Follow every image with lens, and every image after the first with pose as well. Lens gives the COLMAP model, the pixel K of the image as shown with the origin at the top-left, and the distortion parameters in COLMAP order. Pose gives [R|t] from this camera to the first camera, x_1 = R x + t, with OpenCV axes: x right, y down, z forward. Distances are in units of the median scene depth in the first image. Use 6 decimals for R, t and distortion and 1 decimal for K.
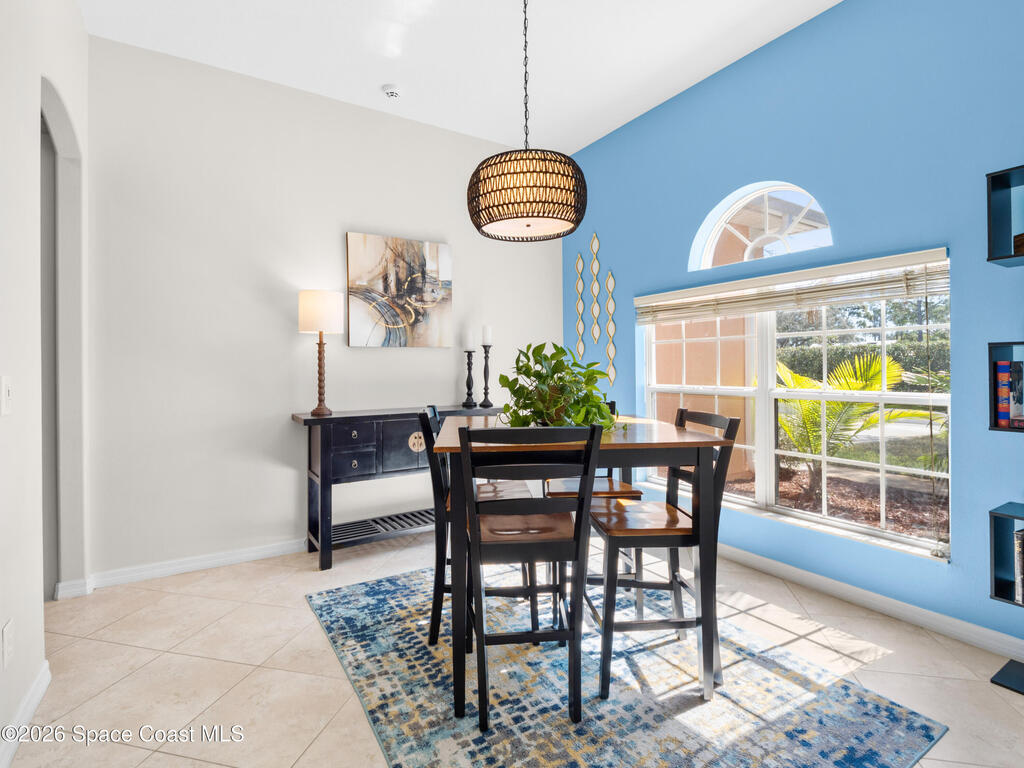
lens RADIAL K [[496.4, 0, 524.6], [0, 496.4, 364.0], [0, 0, 1]] dist [-0.012054, -0.001377]
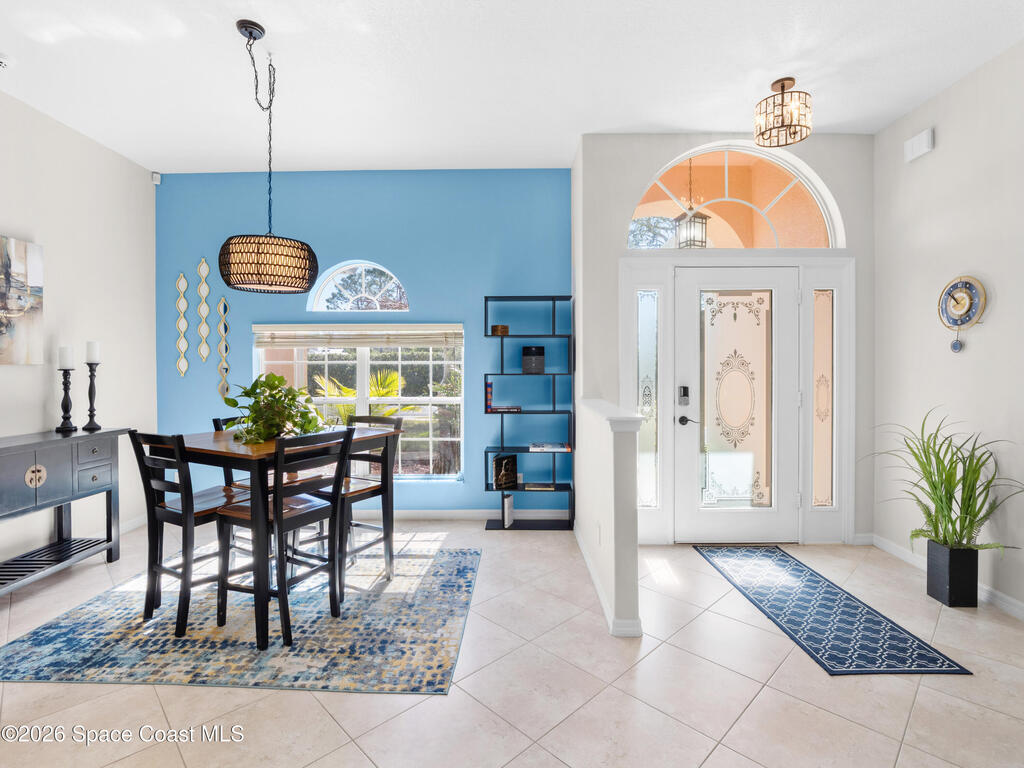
lens RADIAL K [[496.4, 0, 512.5], [0, 496.4, 366.4], [0, 0, 1]] dist [-0.012054, -0.001377]
pose [[0.542960, 0.008798, 0.839713, -0.595968], [-0.008814, 0.999950, -0.004778, -0.048091], [-0.839712, -0.004807, 0.543010, -0.211381]]
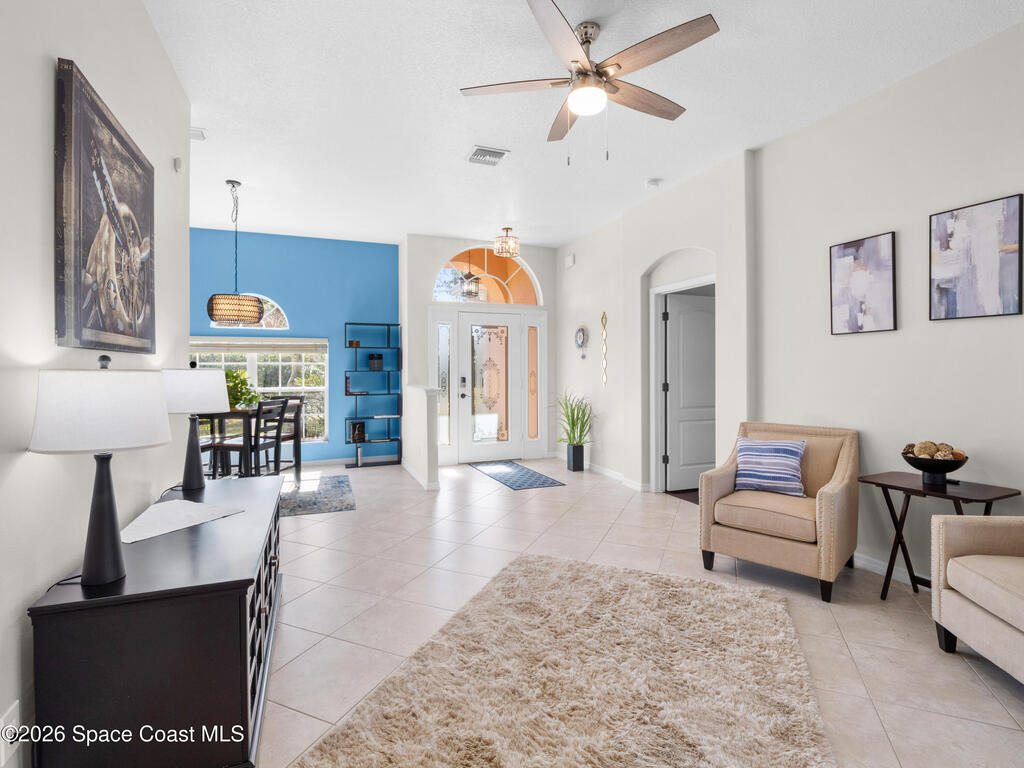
lens RADIAL K [[496.4, 0, 510.0], [0, 496.4, 368.4], [0, 0, 1]] dist [-0.012054, -0.001377]
pose [[0.194868, 0.006178, 0.980810, -1.608927], [-0.005886, 0.999970, -0.005129, -0.036634], [-0.980812, -0.004773, 0.194898, -0.589279]]
